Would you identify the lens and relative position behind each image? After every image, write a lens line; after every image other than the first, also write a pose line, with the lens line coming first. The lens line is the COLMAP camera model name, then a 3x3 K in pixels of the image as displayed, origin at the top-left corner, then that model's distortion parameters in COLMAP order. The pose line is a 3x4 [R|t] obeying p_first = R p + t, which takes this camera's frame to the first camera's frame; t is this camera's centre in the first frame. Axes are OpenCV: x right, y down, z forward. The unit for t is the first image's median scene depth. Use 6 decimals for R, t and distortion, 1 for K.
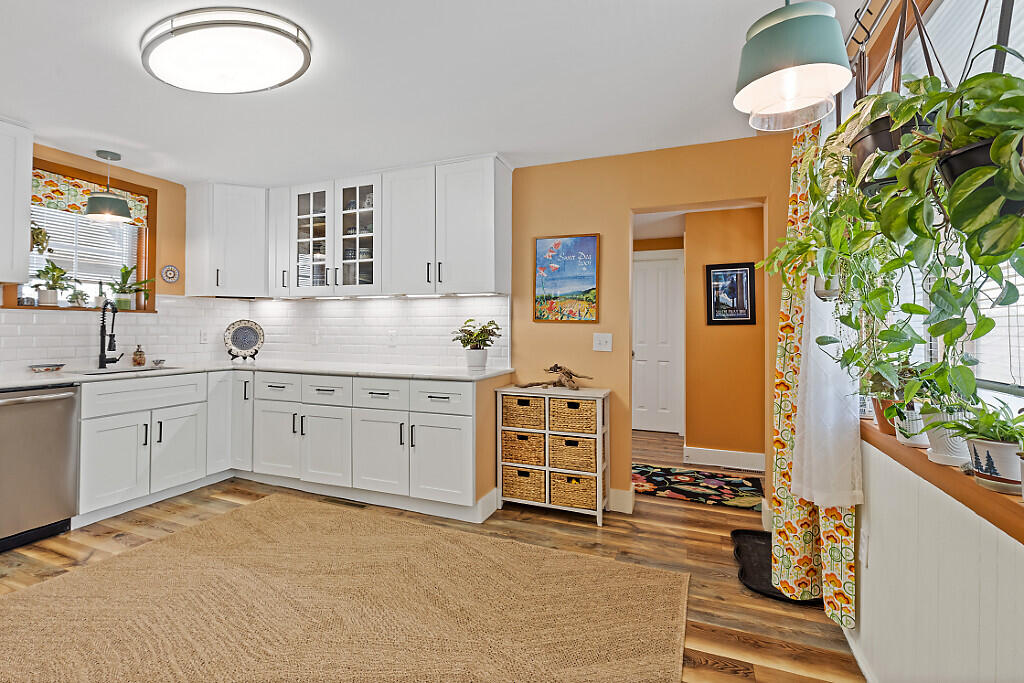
lens RADIAL K [[462.7, 0, 505.5], [0, 462.7, 336.4], [0, 0, 1]] dist [0.004571, 0.000475]
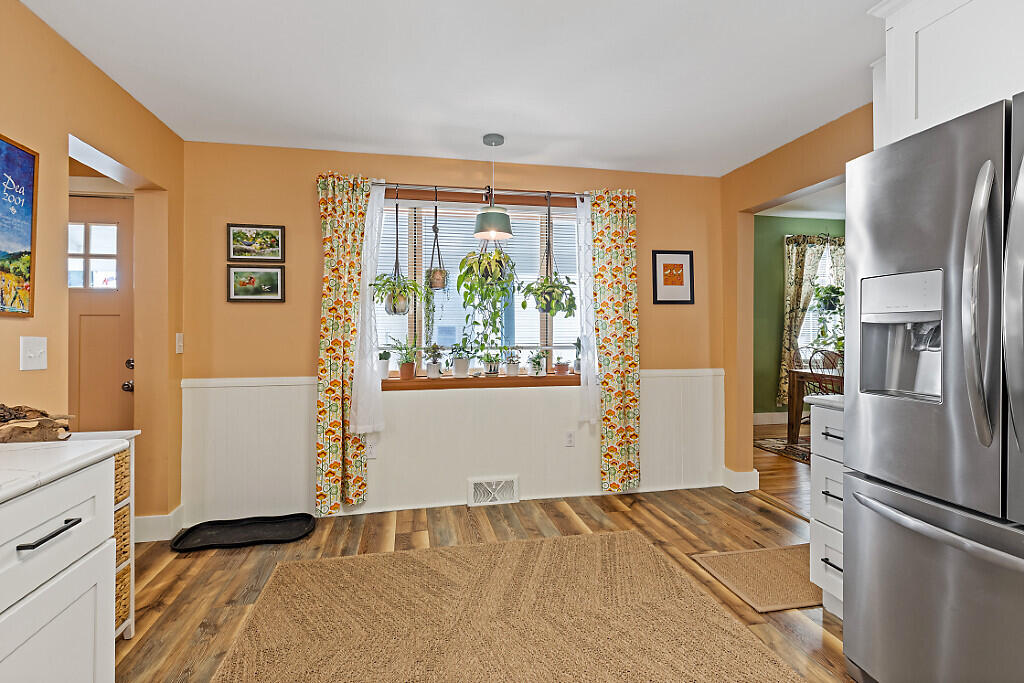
lens RADIAL K [[462.7, 0, 504.0], [0, 462.7, 331.8], [0, 0, 1]] dist [0.004571, 0.000475]
pose [[-0.560080, -0.004273, 0.828427, -0.654853], [-0.002517, 0.999991, 0.003457, -0.017903], [-0.828435, -0.000149, -0.560086, 0.990485]]
